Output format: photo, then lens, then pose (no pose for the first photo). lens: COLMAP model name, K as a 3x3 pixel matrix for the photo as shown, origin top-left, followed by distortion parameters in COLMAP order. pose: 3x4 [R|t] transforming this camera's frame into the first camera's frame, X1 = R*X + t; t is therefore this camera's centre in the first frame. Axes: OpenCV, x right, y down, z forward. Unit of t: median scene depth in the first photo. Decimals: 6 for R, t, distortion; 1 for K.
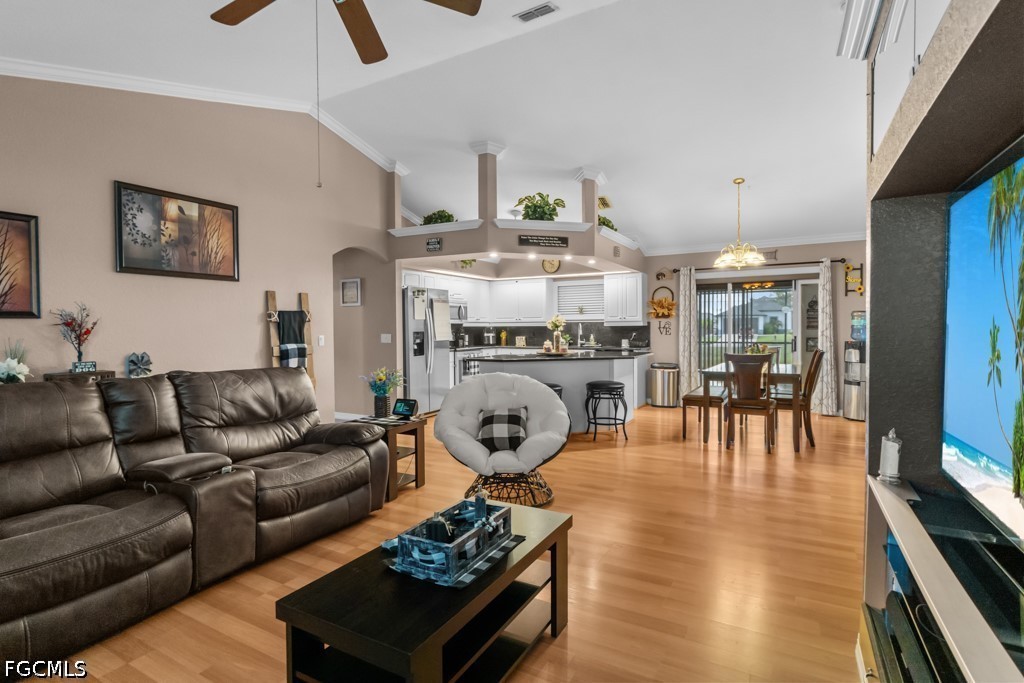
lens RADIAL K [[528.7, 0, 486.6], [0, 528.7, 334.7], [0, 0, 1]] dist [-0.007346, 0.005796]
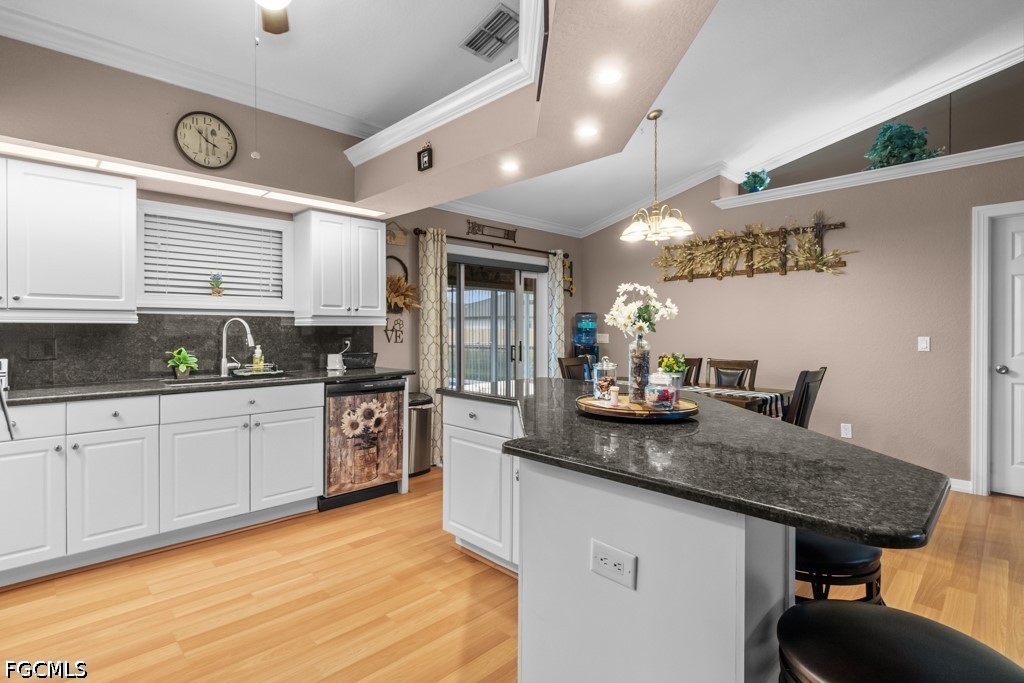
lens RADIAL K [[504.5, 0, 501.3], [0, 504.5, 329.8], [0, 0, 1]] dist [0.006648, -0.004684]
pose [[0.258293, 0.004801, 0.966055, -0.166312], [0.009775, 0.999923, -0.007583, -0.009787], [-0.966017, 0.011402, 0.258226, 0.859601]]
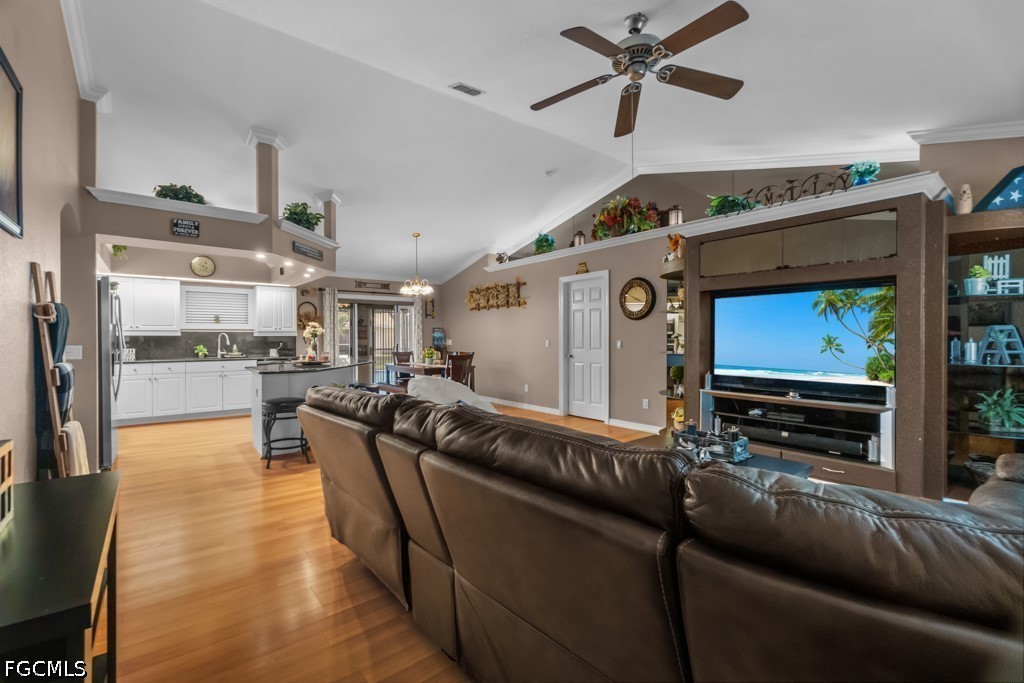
lens RADIAL K [[448.7, 0, 505.4], [0, 448.7, 340.4], [0, 0, 1]] dist [0.004487, 0.000337]
pose [[0.361722, -0.001534, 0.932285, -0.473684], [0.012760, 0.999913, -0.003305, 0.000747], [-0.932199, 0.013091, 0.361710, 0.286520]]
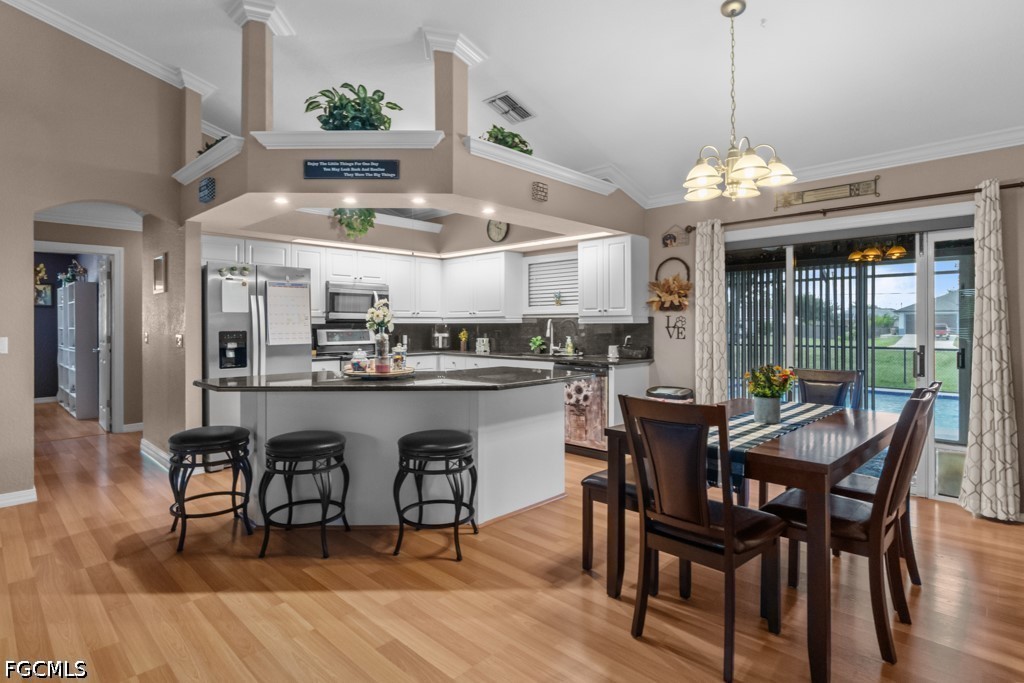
lens RADIAL K [[528.7, 0, 493.5], [0, 528.7, 321.6], [0, 0, 1]] dist [-0.007346, 0.005796]
pose [[0.968096, 0.003480, -0.250554, 0.328631], [-0.007845, 0.999834, -0.016426, -0.009078], [0.250456, 0.017868, 0.967963, 0.430531]]
